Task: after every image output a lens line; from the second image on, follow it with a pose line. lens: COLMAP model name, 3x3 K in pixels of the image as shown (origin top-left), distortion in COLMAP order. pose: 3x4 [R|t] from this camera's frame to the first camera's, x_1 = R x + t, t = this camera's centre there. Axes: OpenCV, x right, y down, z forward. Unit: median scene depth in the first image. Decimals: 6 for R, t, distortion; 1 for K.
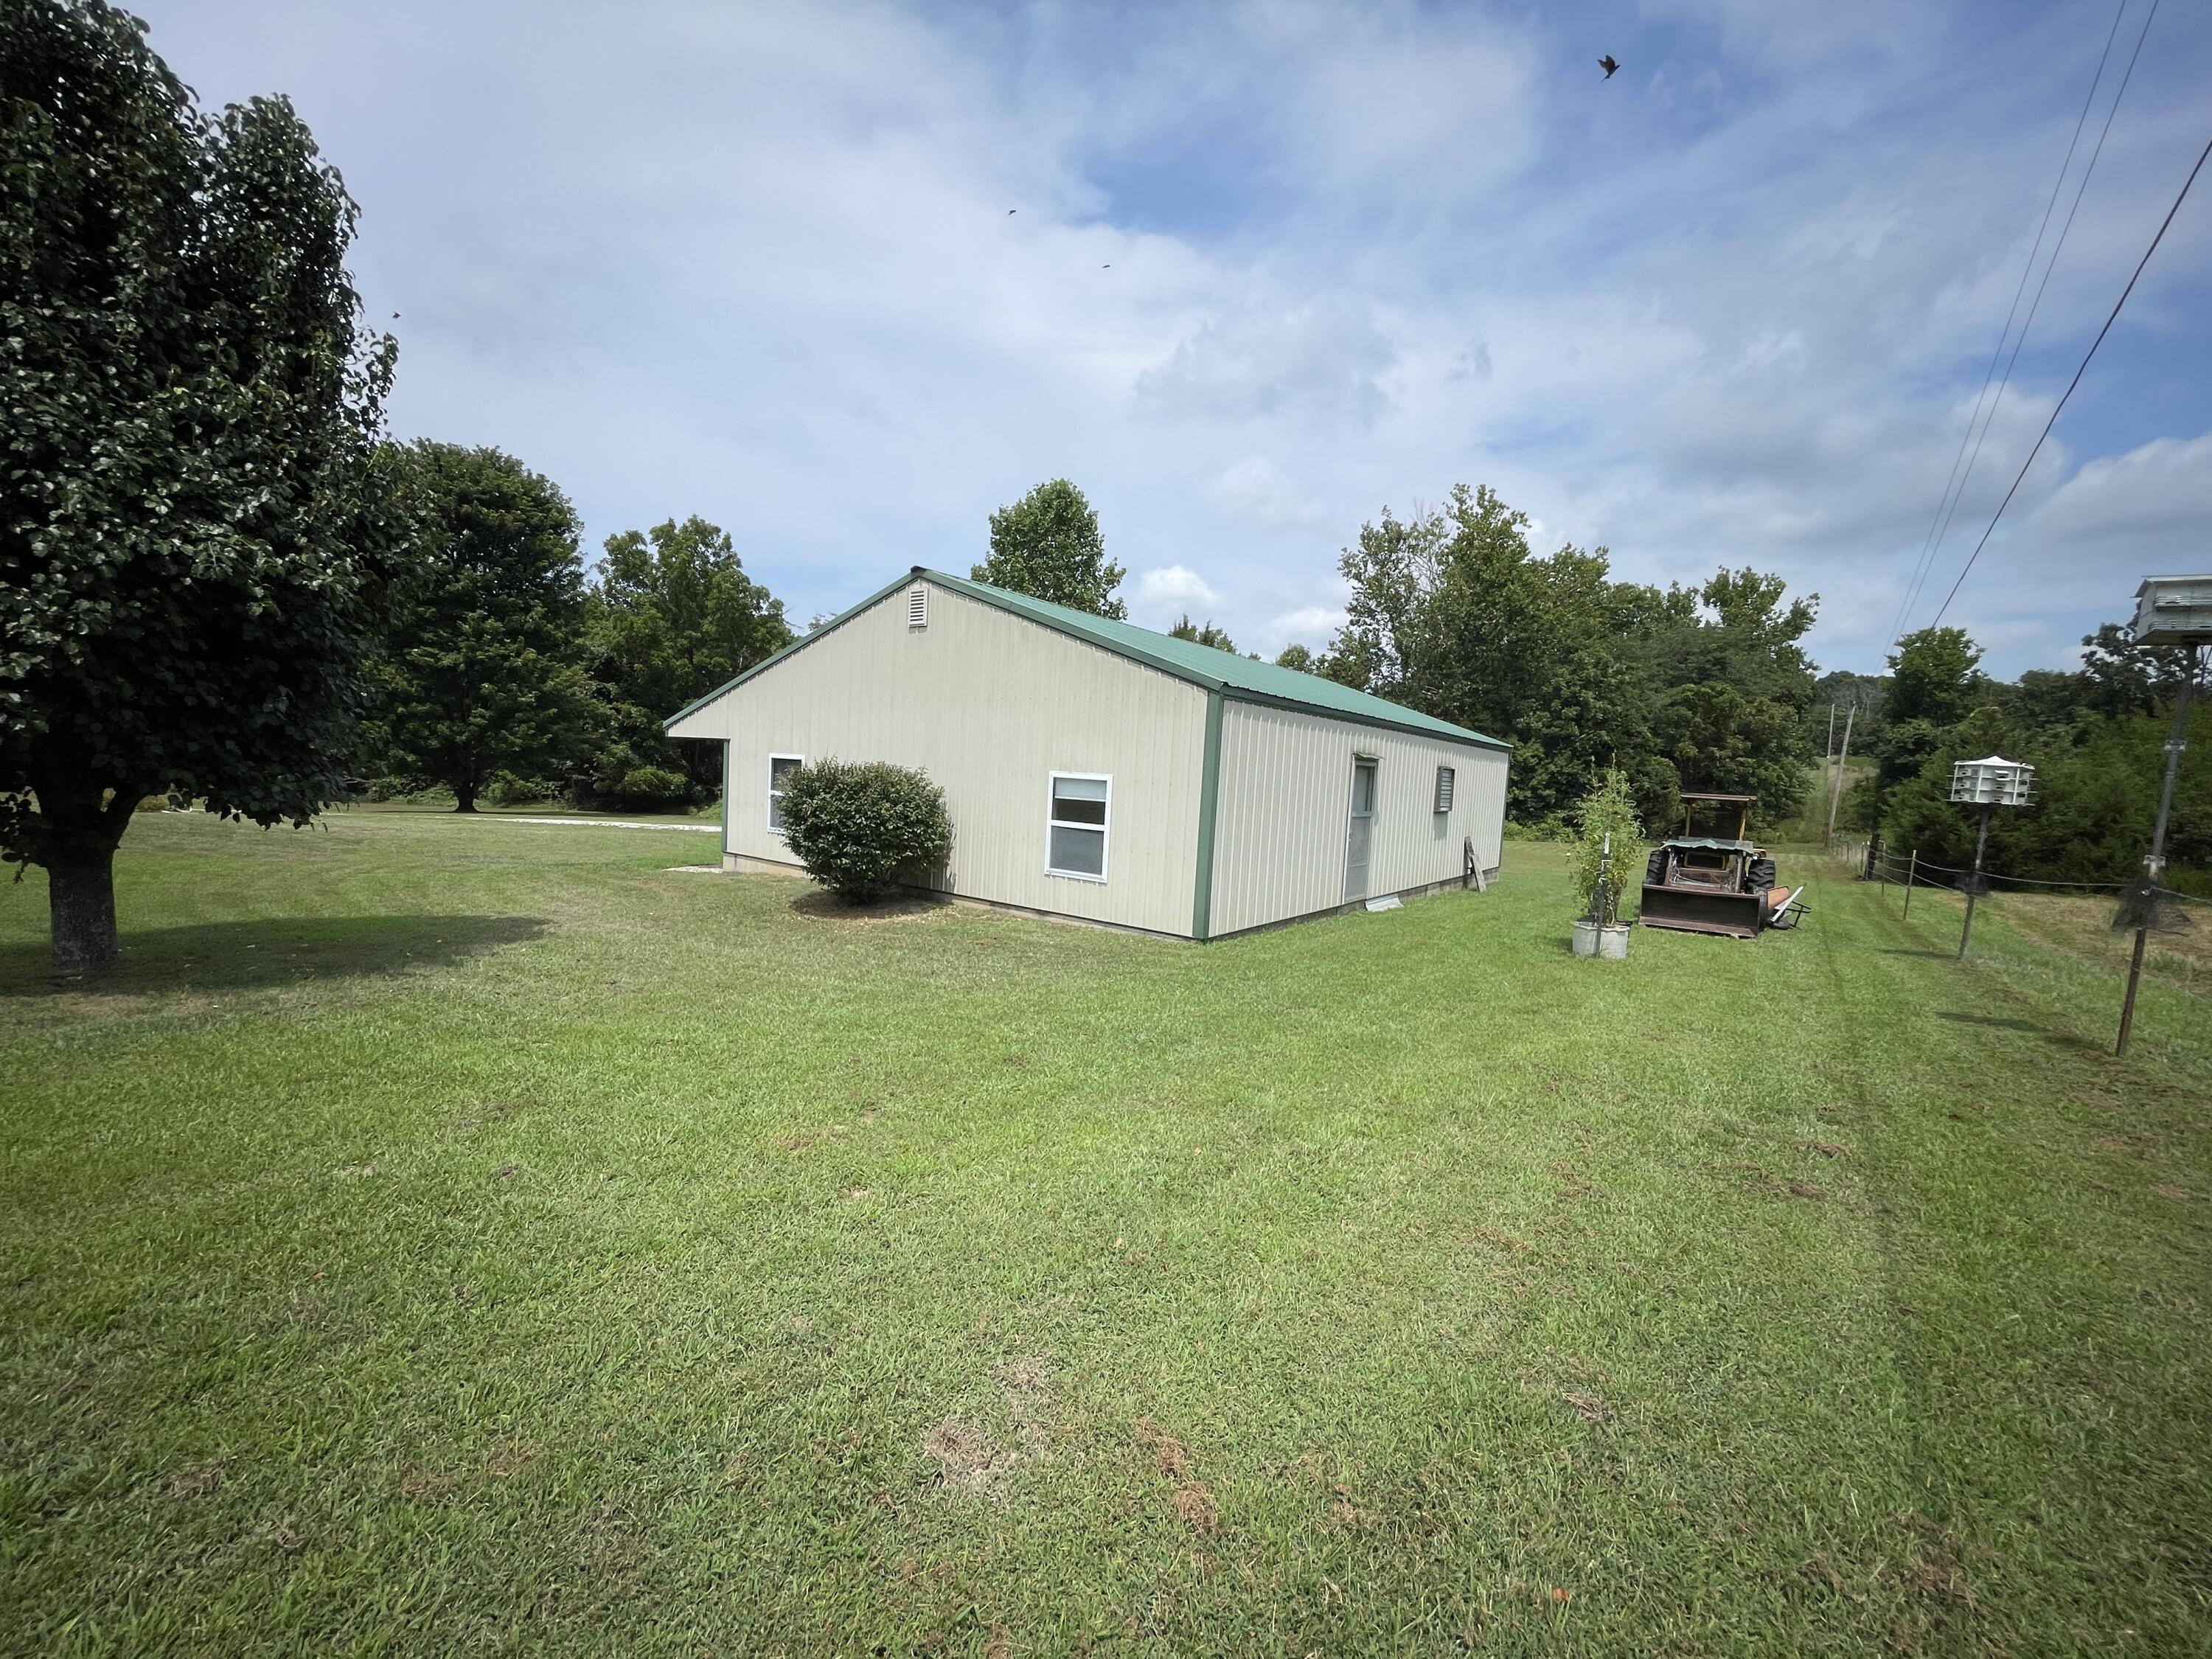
lens RADIAL K [[894.4, 0, 1097.4], [0, 894.4, 828.2], [0, 0, 1]] dist [-0.002163, -0.000056]
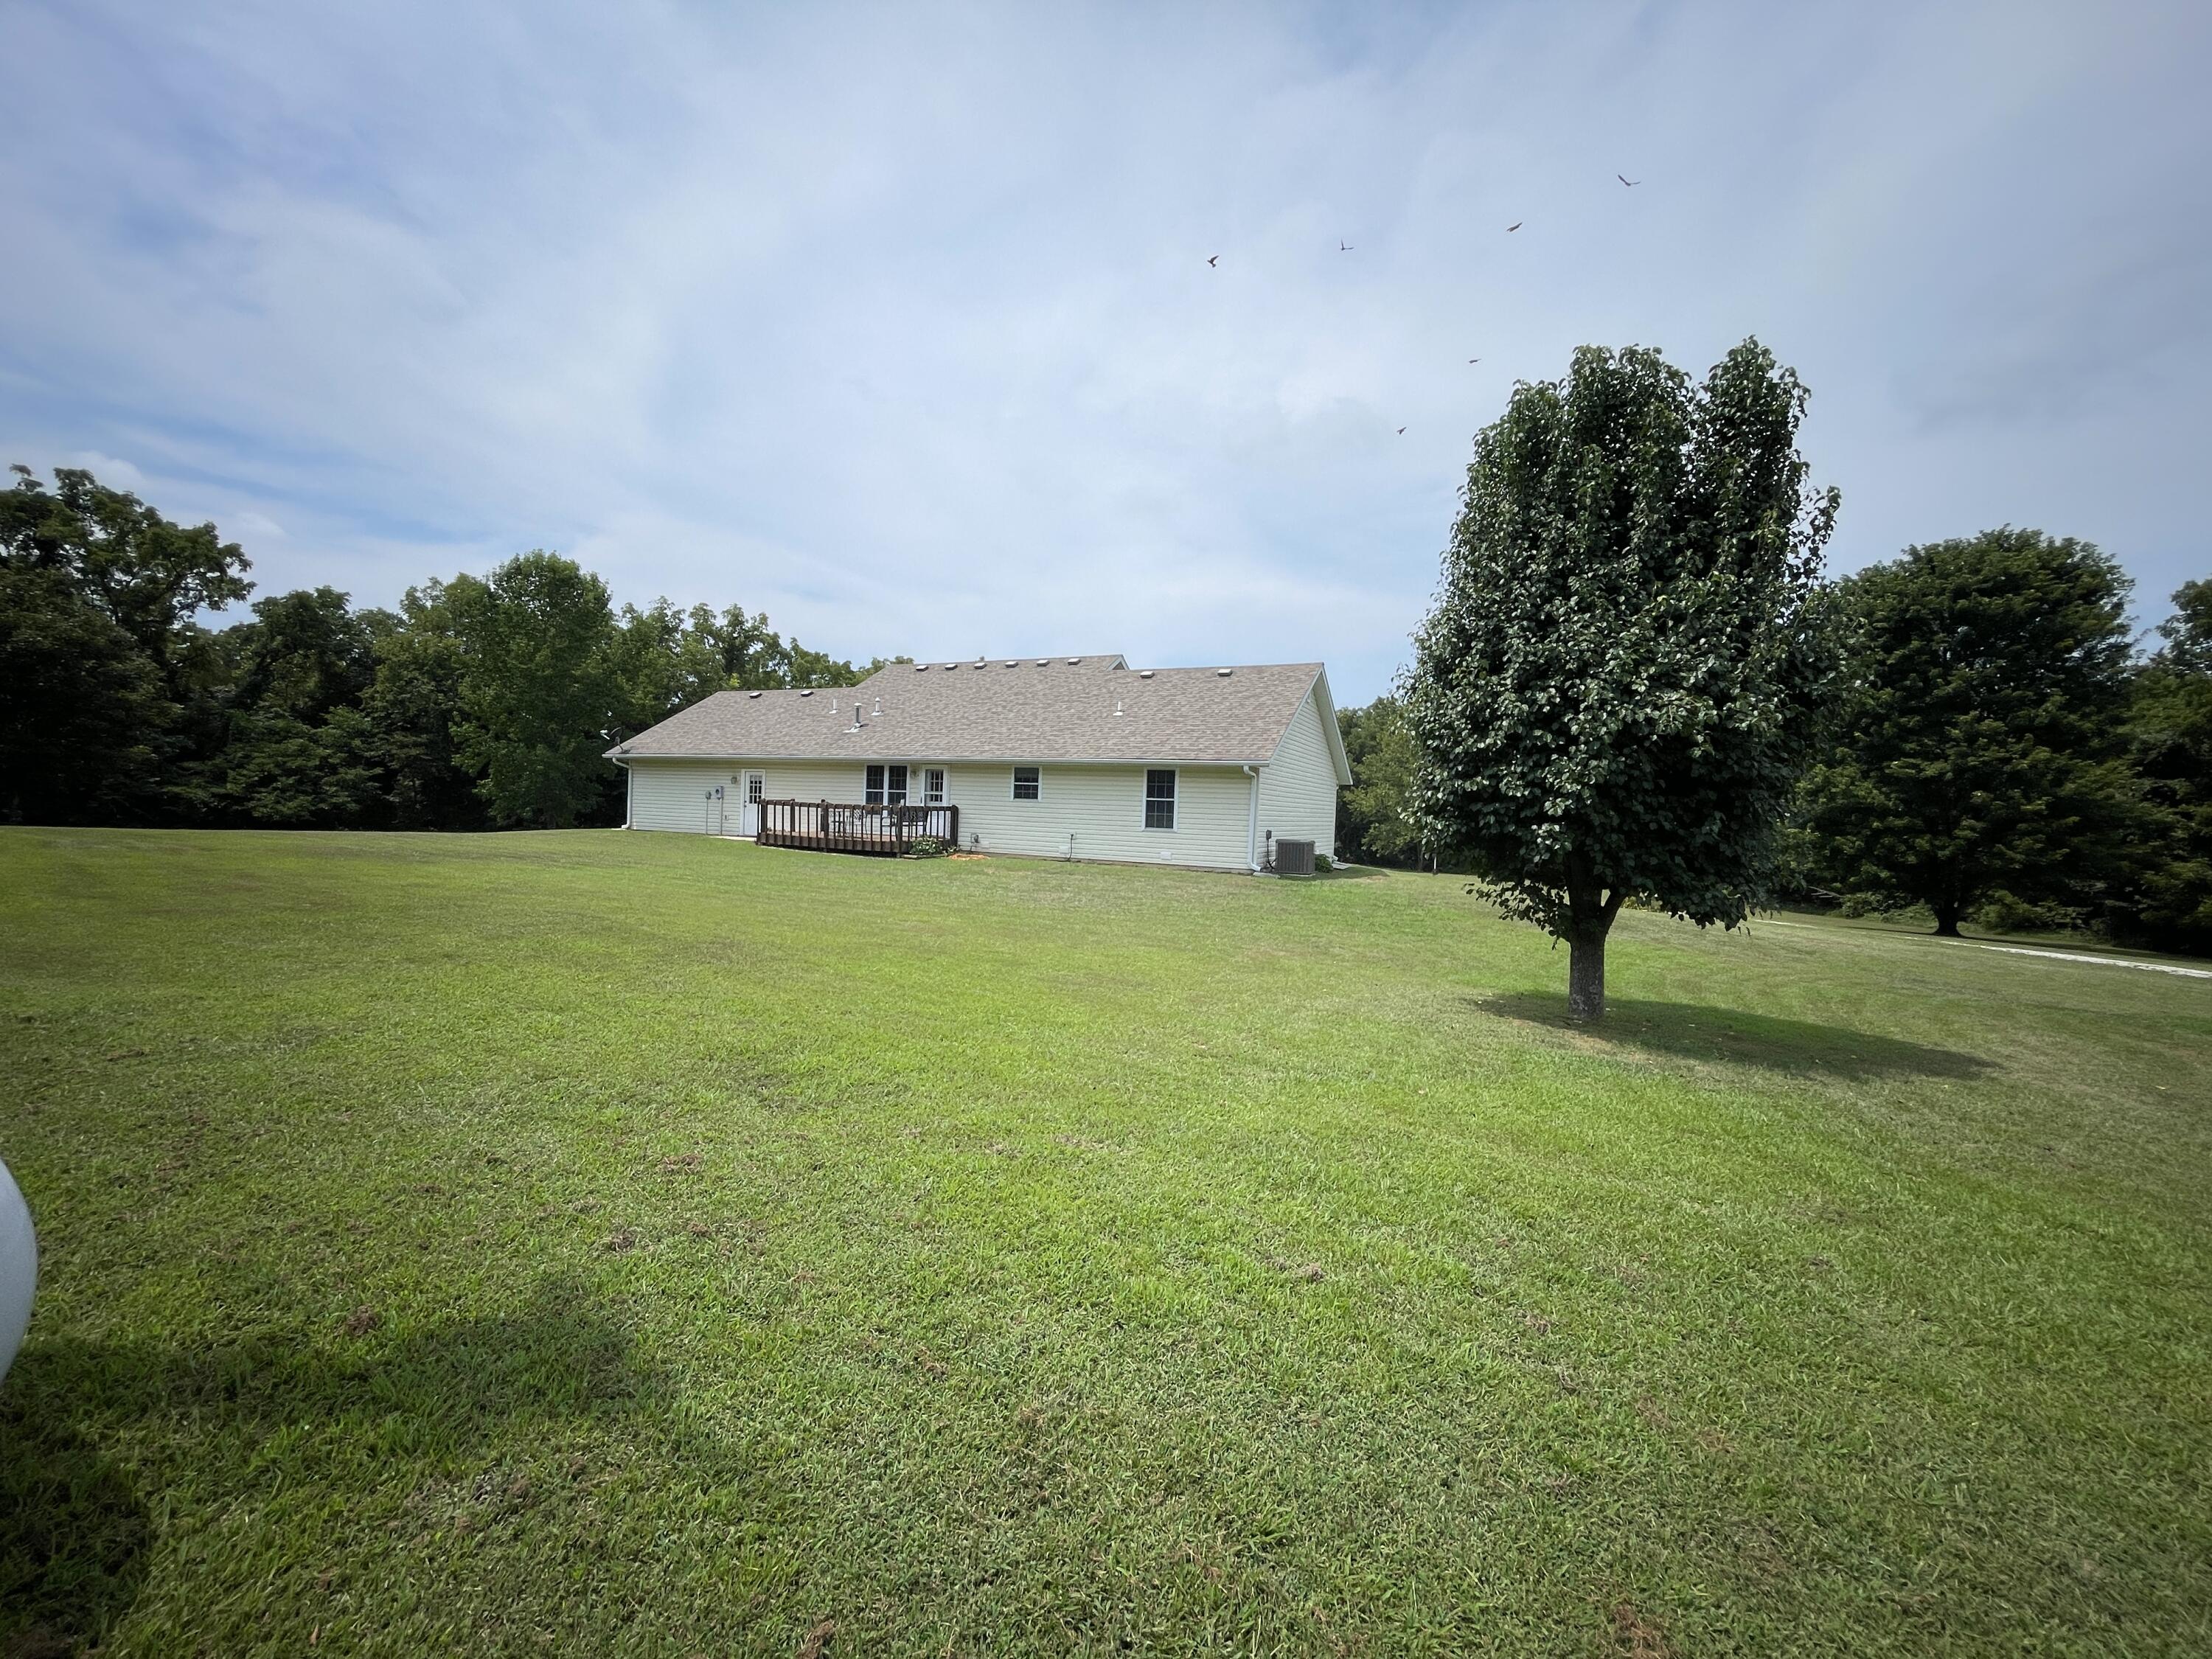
lens RADIAL K [[894.4, 0, 1097.4], [0, 894.4, 828.2], [0, 0, 1]] dist [-0.002163, -0.000056]
pose [[0.183445, -0.029174, -0.982597, 0.110383], [-0.097319, 0.994110, -0.047685, 0.003147], [0.978201, 0.104373, 0.179526, -0.035800]]
